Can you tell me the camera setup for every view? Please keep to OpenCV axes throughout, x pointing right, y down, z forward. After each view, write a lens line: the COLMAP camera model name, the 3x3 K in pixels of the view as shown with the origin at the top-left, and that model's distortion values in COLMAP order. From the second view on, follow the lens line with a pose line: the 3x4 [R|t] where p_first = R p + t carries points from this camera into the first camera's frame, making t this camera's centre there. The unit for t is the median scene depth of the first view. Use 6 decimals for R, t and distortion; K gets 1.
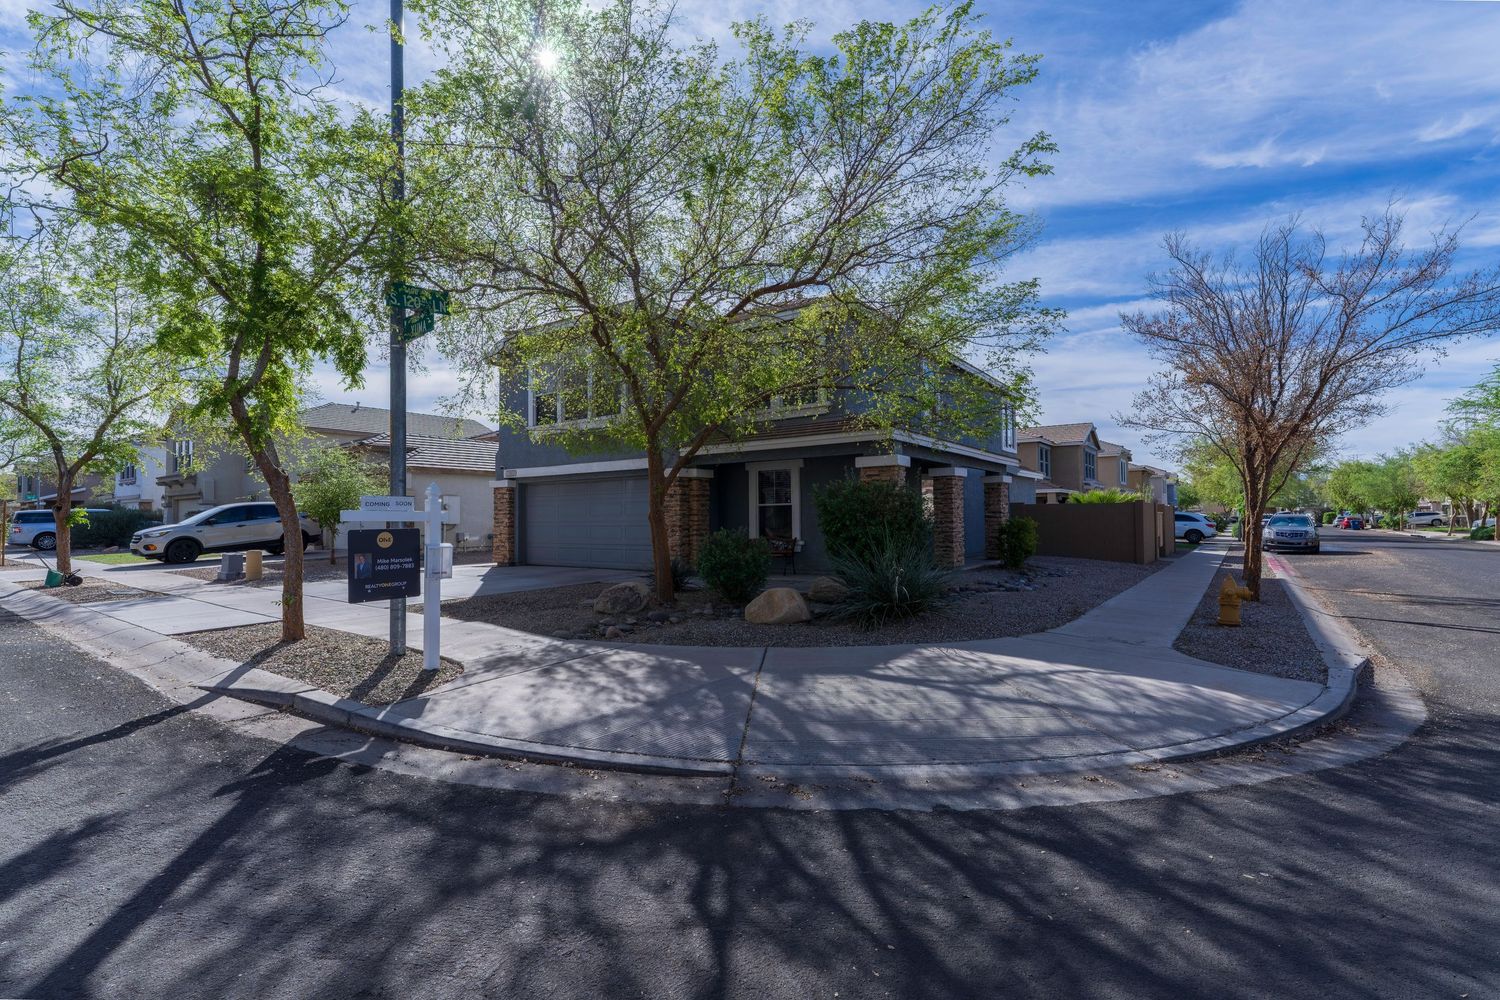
lens RADIAL K [[708.0, 0, 747.9], [0, 708.0, 505.0], [0, 0, 1]] dist [-0.048216, -0.000523]
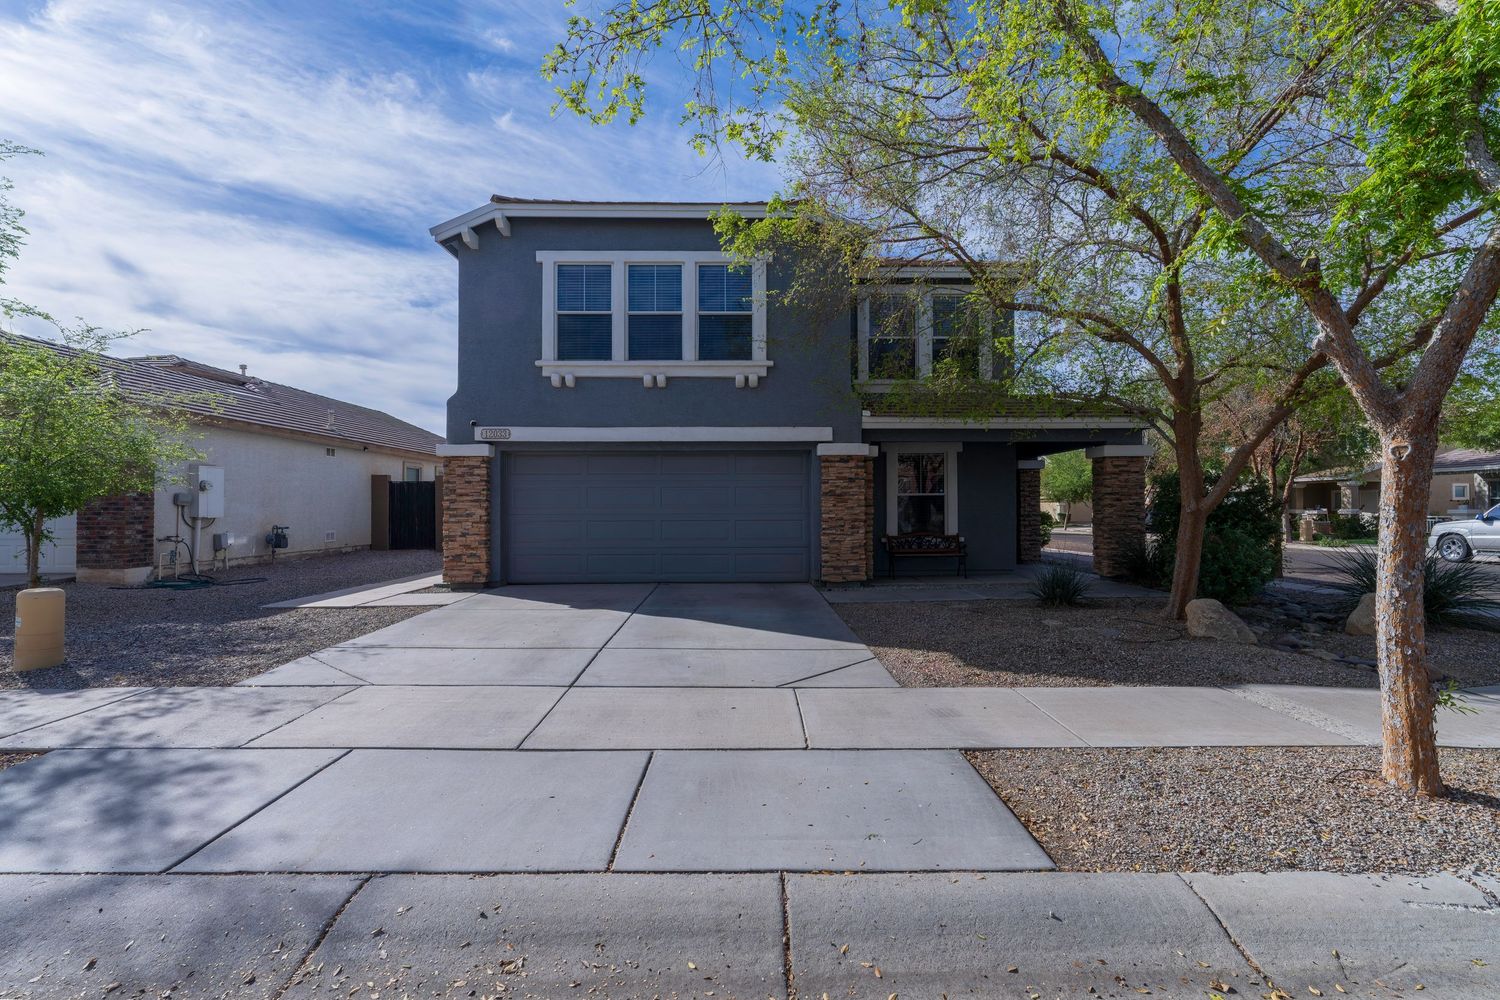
lens RADIAL K [[708.0, 0, 749.6], [0, 708.0, 504.8], [0, 0, 1]] dist [-0.048216, -0.000523]
pose [[0.773477, 0.007201, 0.633784, -0.605528], [-0.012908, 0.999907, 0.004392, 0.011241], [-0.633693, -0.011578, 0.773498, 0.437666]]
